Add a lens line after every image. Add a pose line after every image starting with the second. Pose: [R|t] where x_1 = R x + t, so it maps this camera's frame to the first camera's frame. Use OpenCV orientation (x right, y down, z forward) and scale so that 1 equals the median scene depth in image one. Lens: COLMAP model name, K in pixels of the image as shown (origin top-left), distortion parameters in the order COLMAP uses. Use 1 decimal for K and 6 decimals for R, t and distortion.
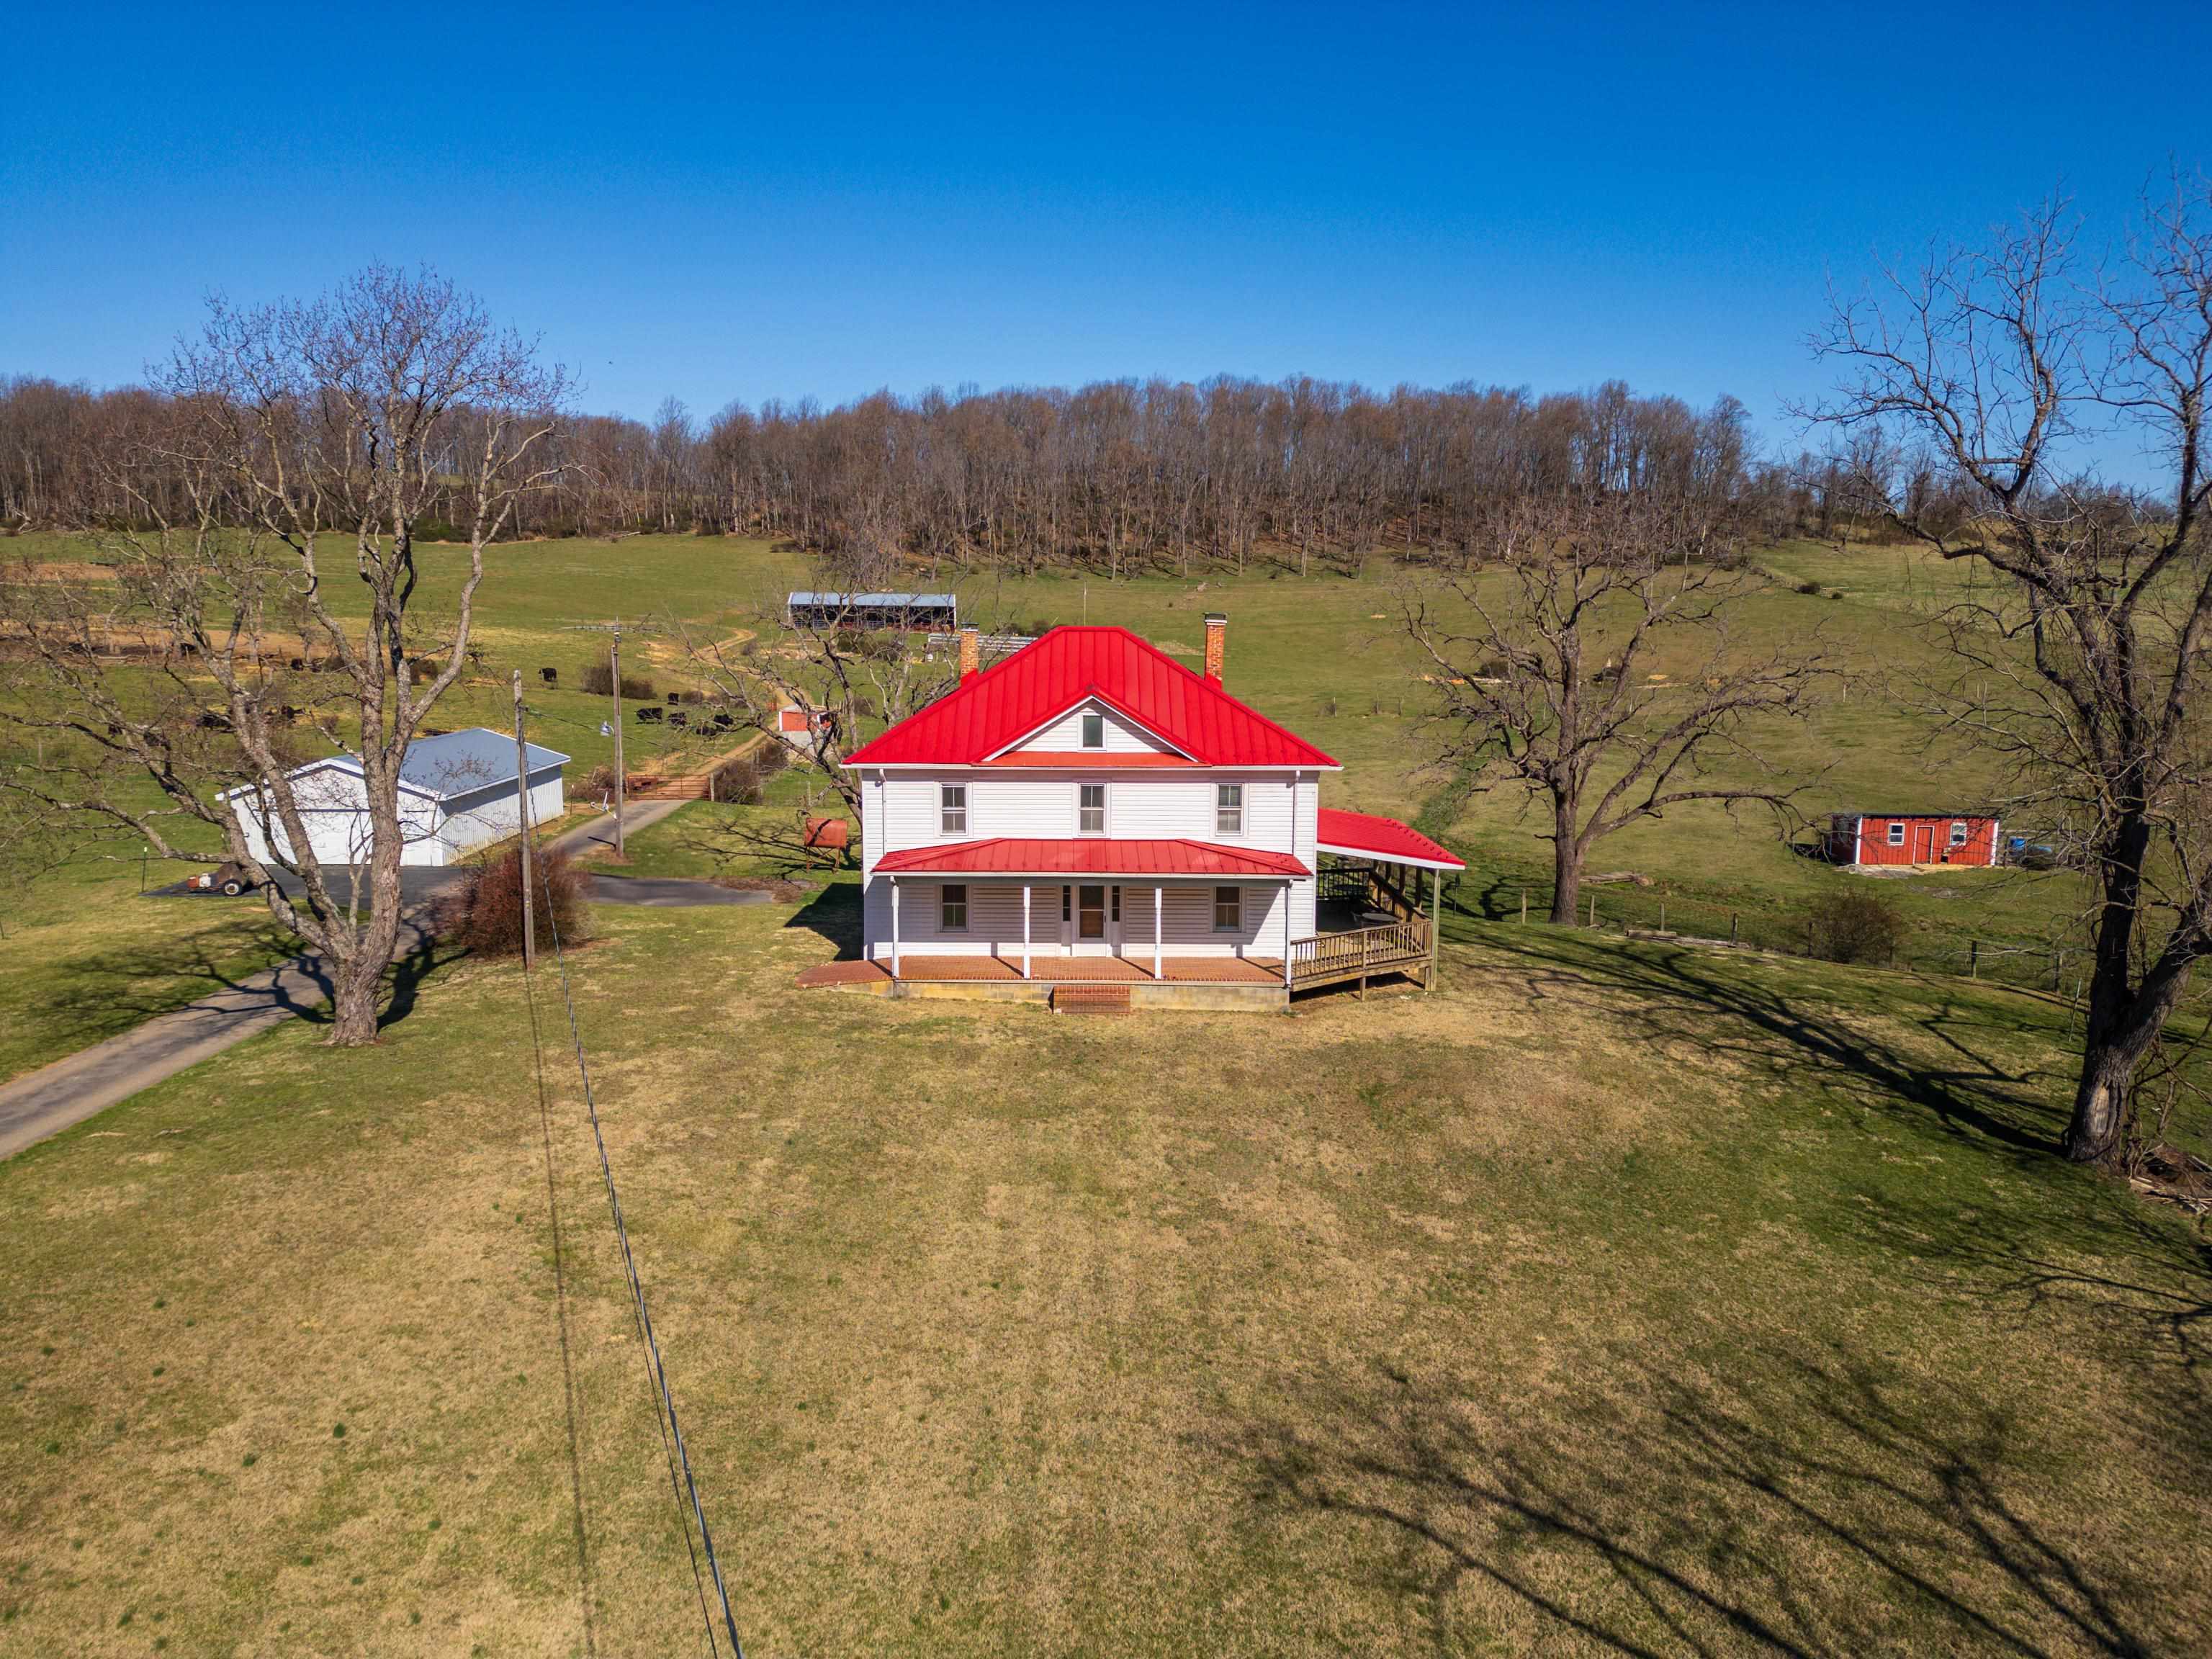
lens RADIAL K [[1533.1, 0, 1110.6], [0, 1533.1, 829.5], [0, 0, 1]] dist [0.080131, -0.072318]
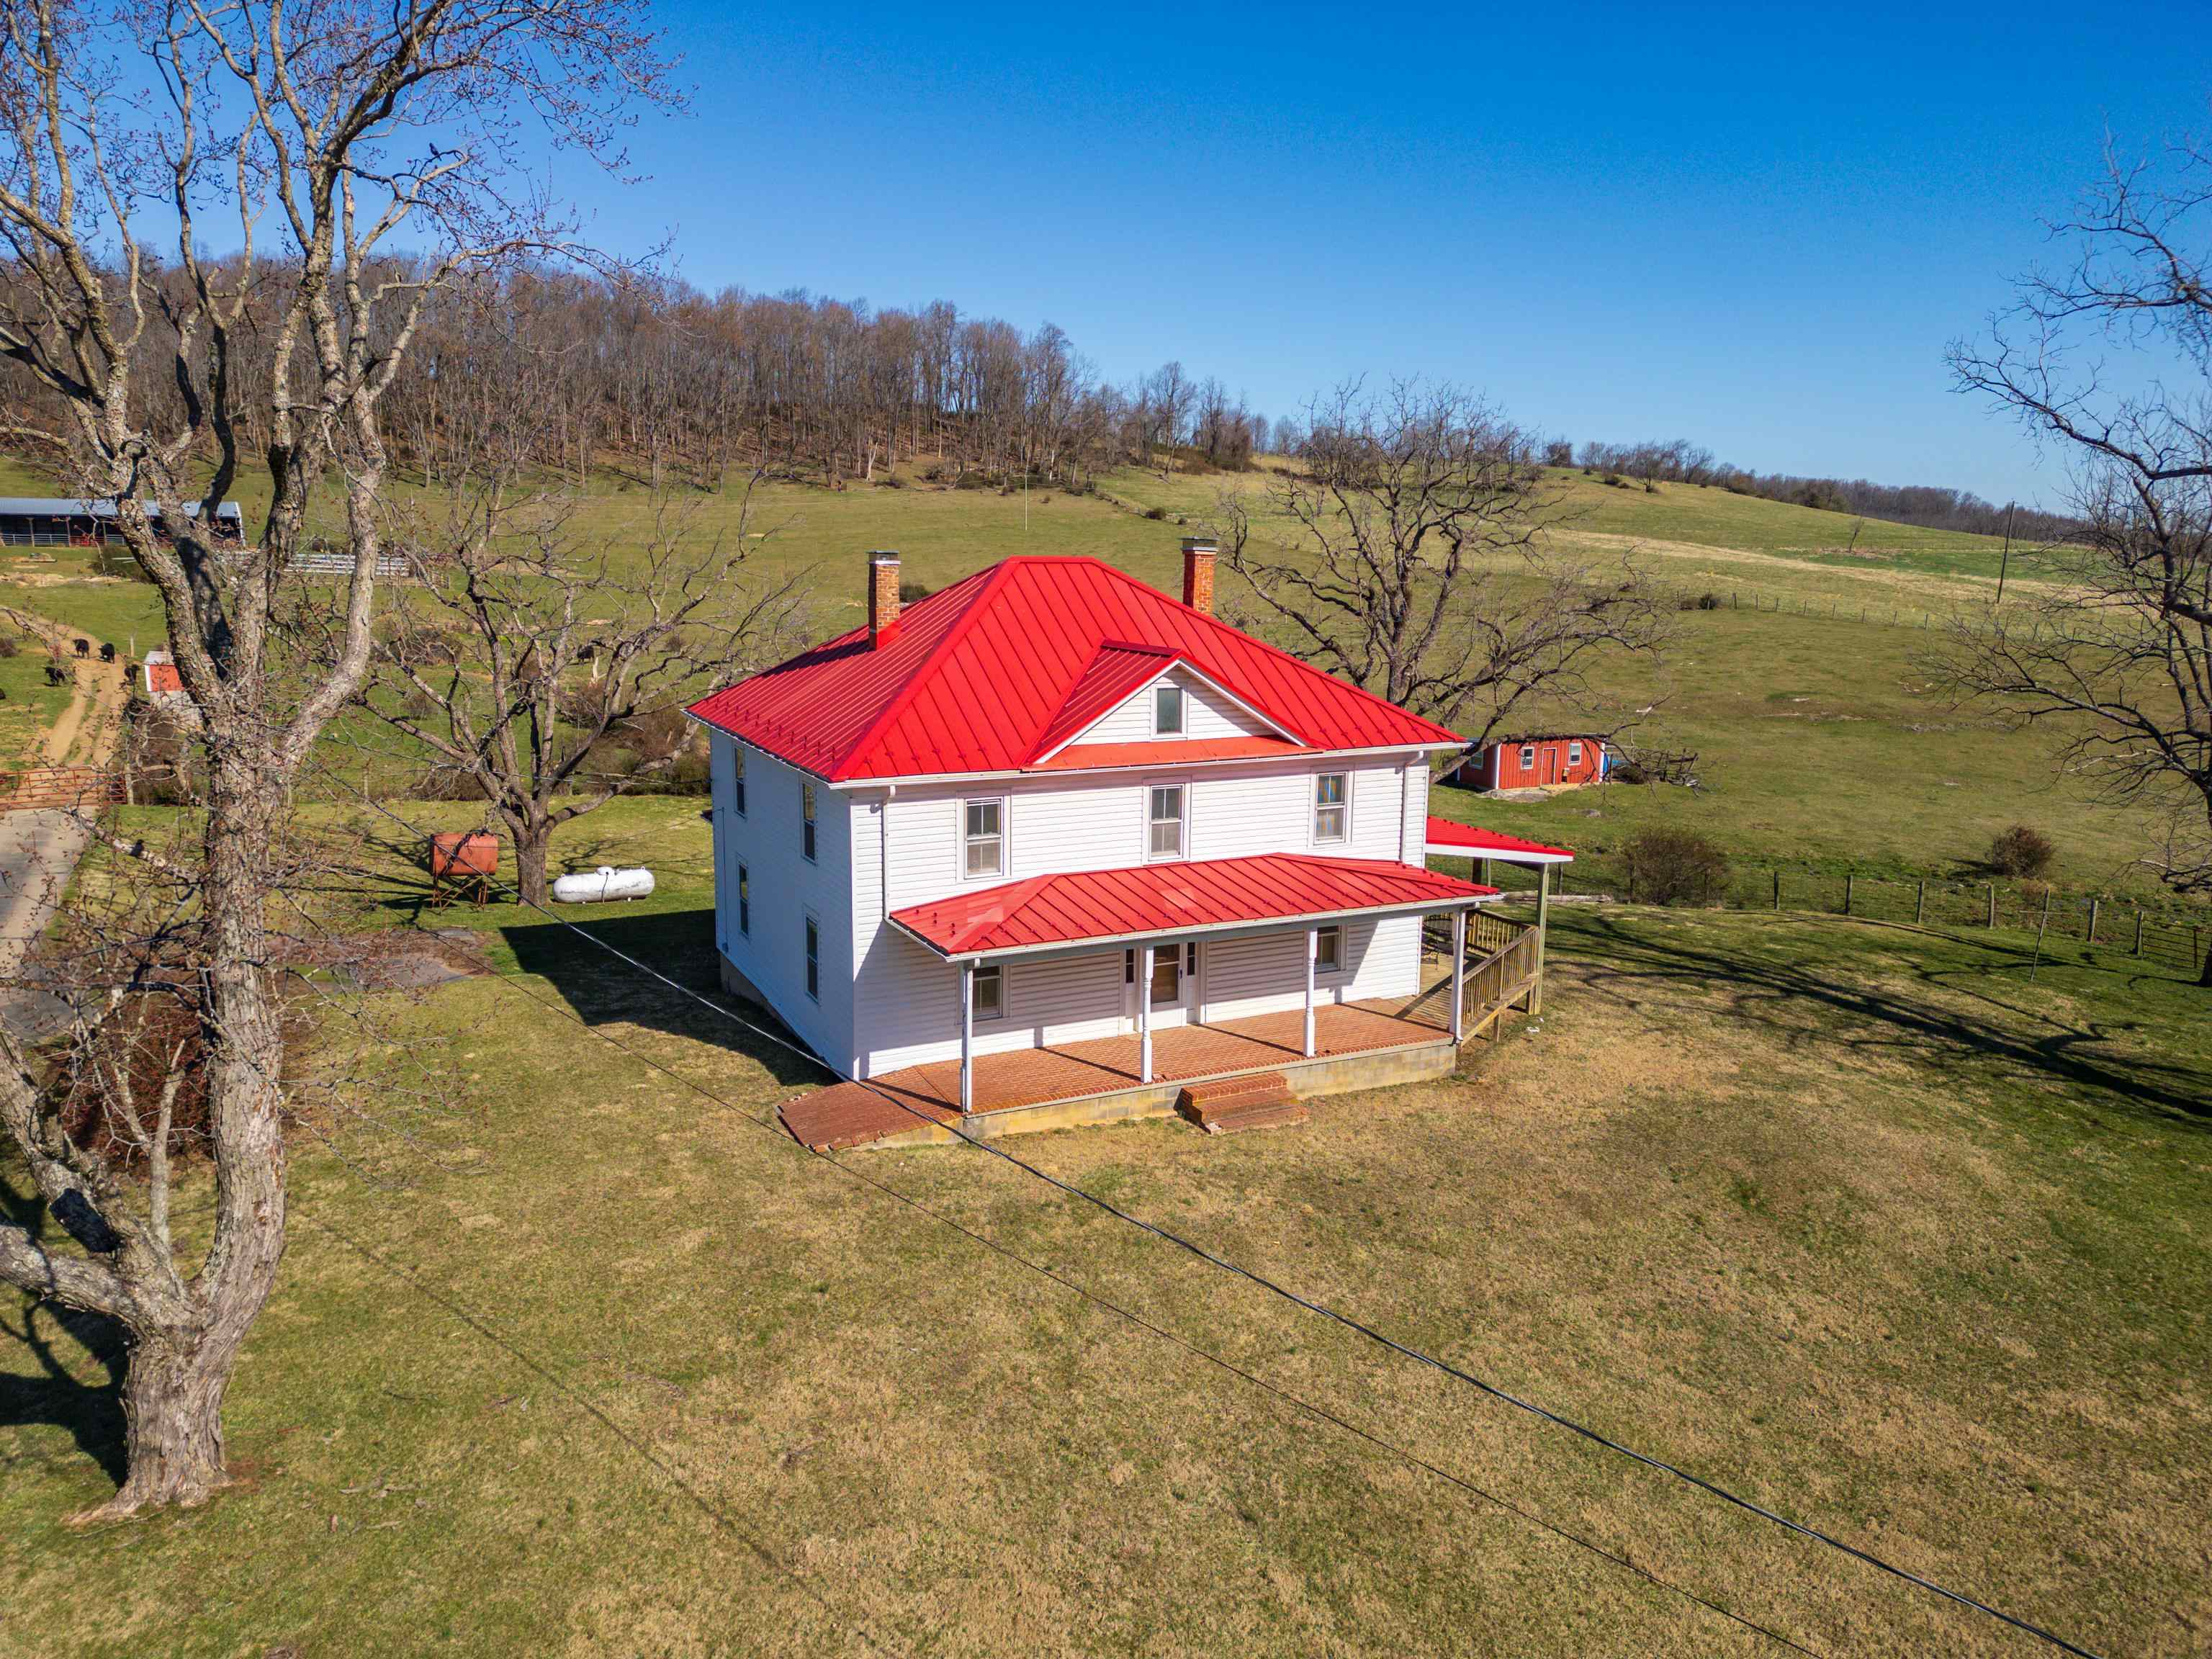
lens RADIAL K [[1533.1, 0, 1102.2], [0, 1533.1, 829.2], [0, 0, 1]] dist [0.080131, -0.072318]
pose [[0.902144, -0.077170, 0.424477, -0.334322], [0.055482, 0.996455, 0.063240, -0.055401], [-0.427853, -0.033501, 0.903227, 0.379494]]
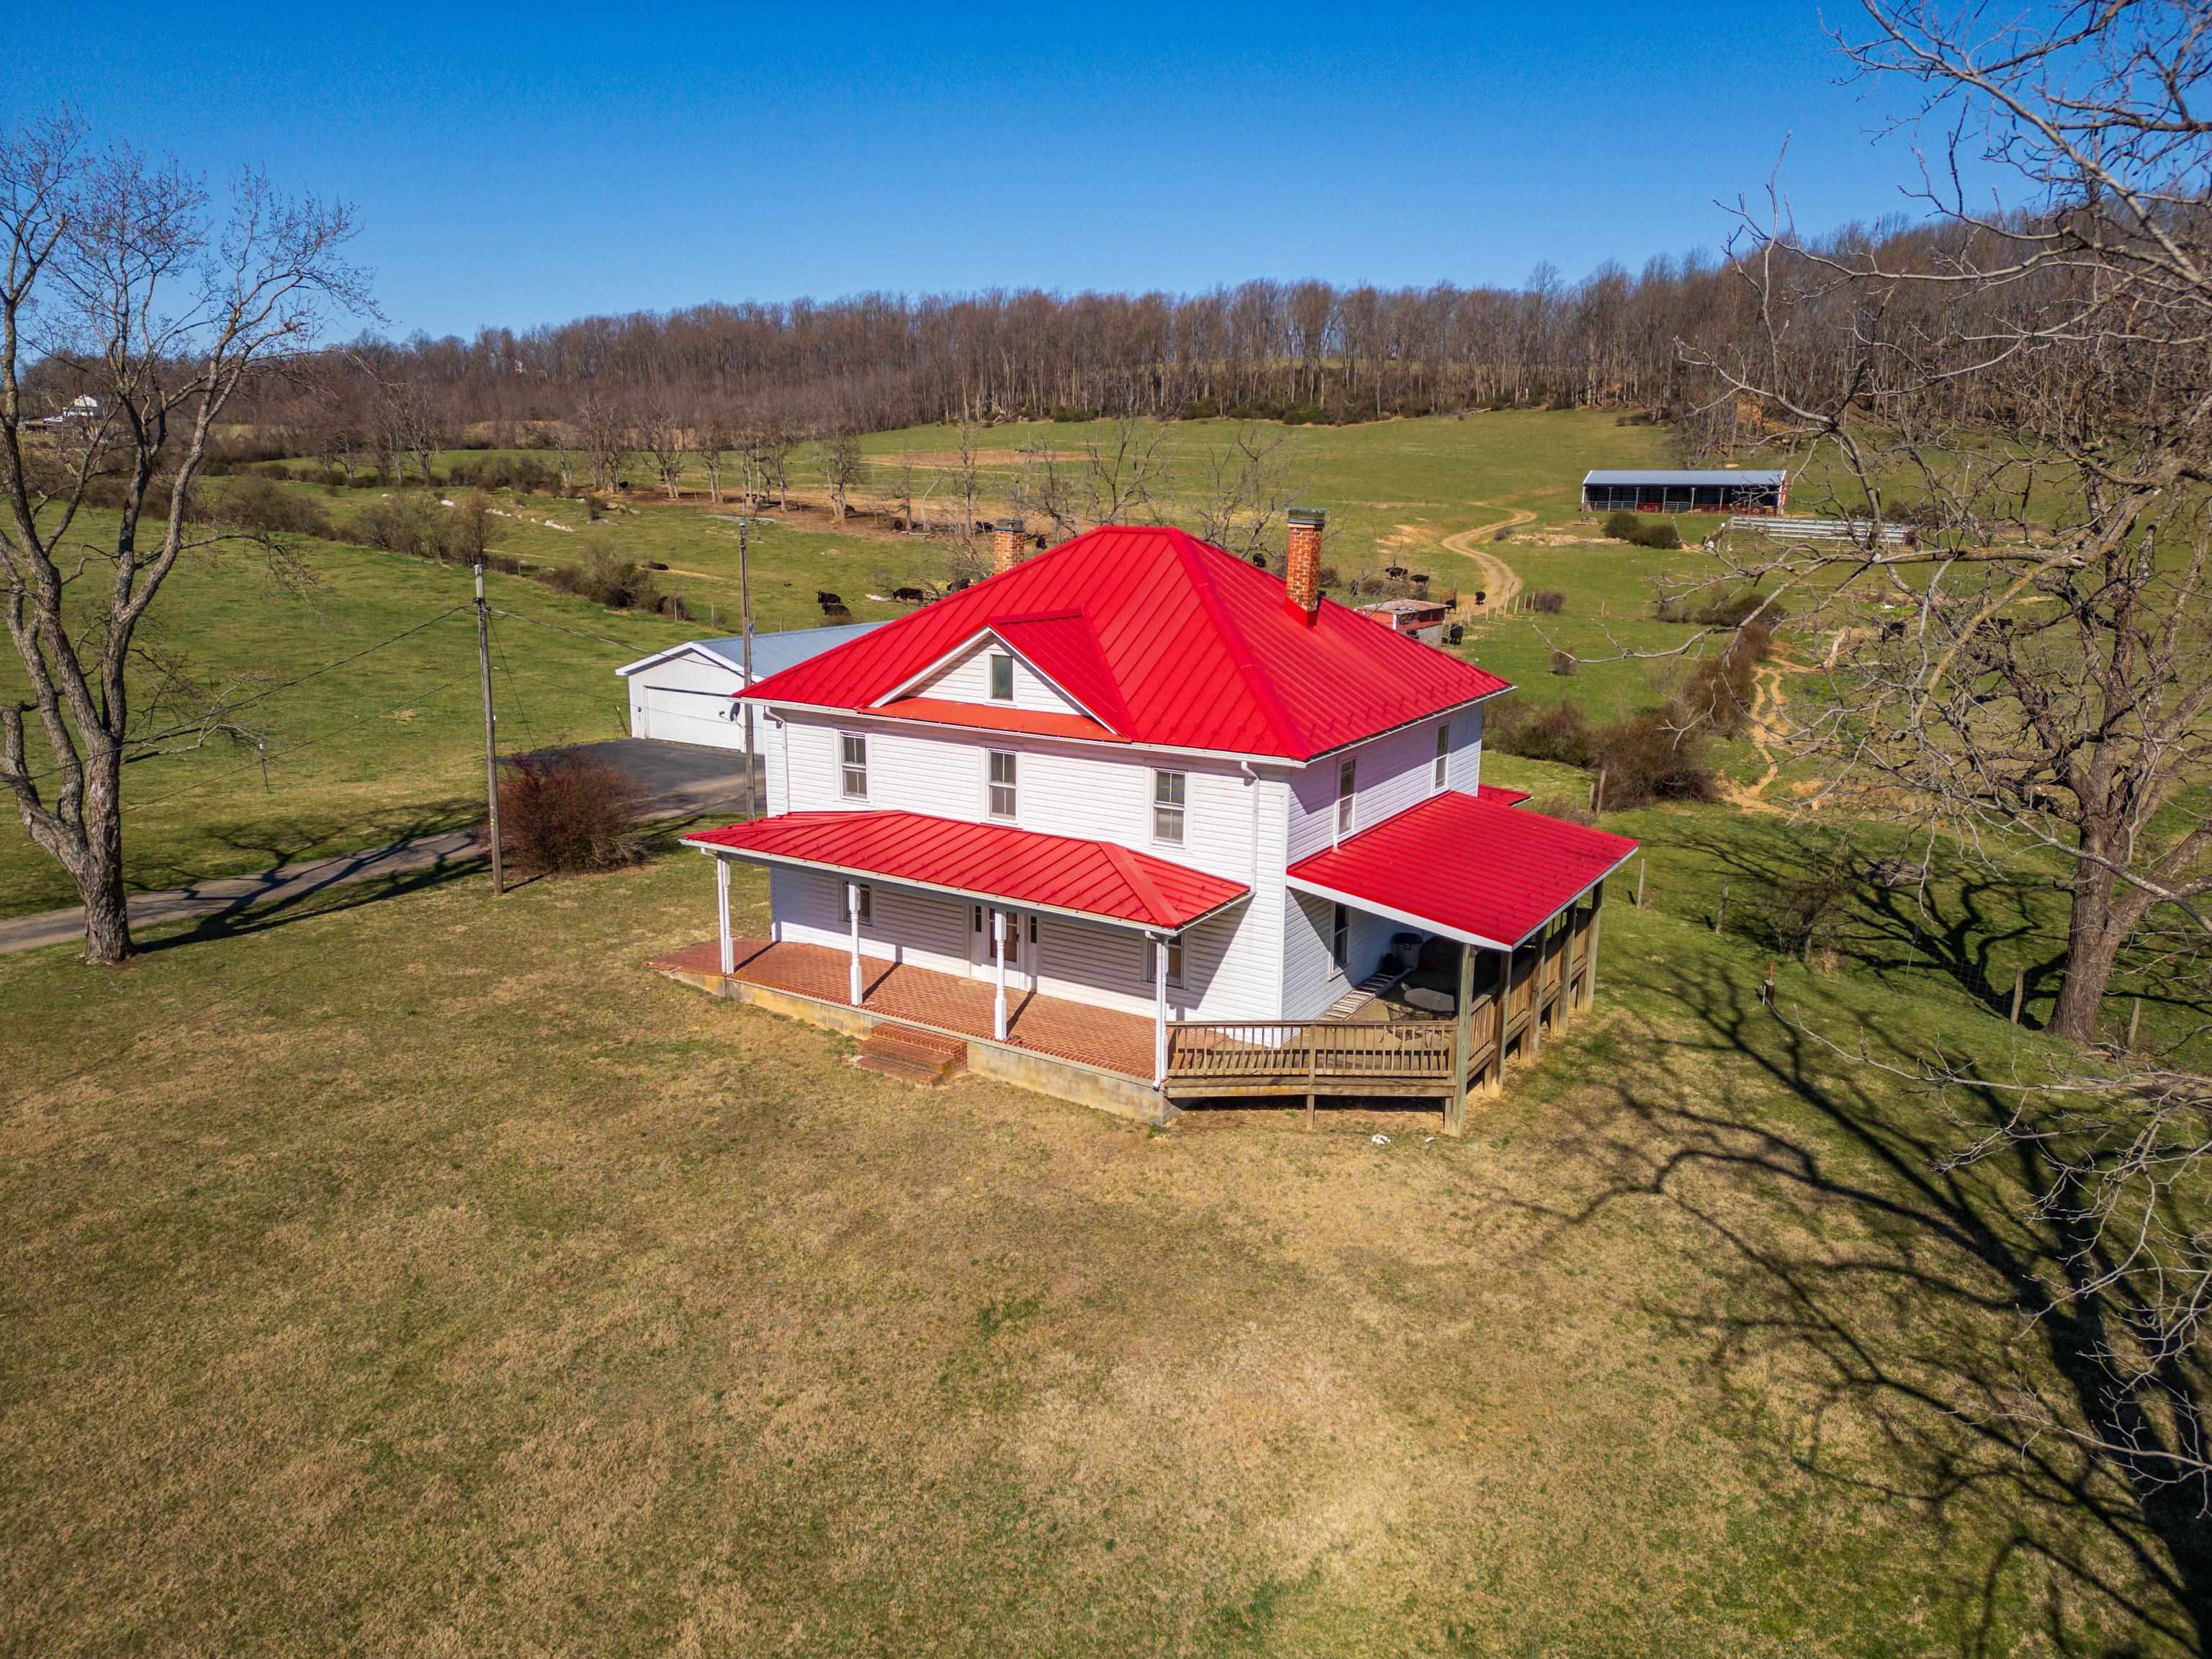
lens RADIAL K [[1533.1, 0, 1118.2], [0, 1533.1, 821.5], [0, 0, 1]] dist [0.080131, -0.072318]
pose [[0.843033, 0.119576, -0.524401, 0.411282], [-0.082084, 0.992156, 0.094278, -0.068322], [0.531561, -0.036435, 0.846236, 0.417592]]
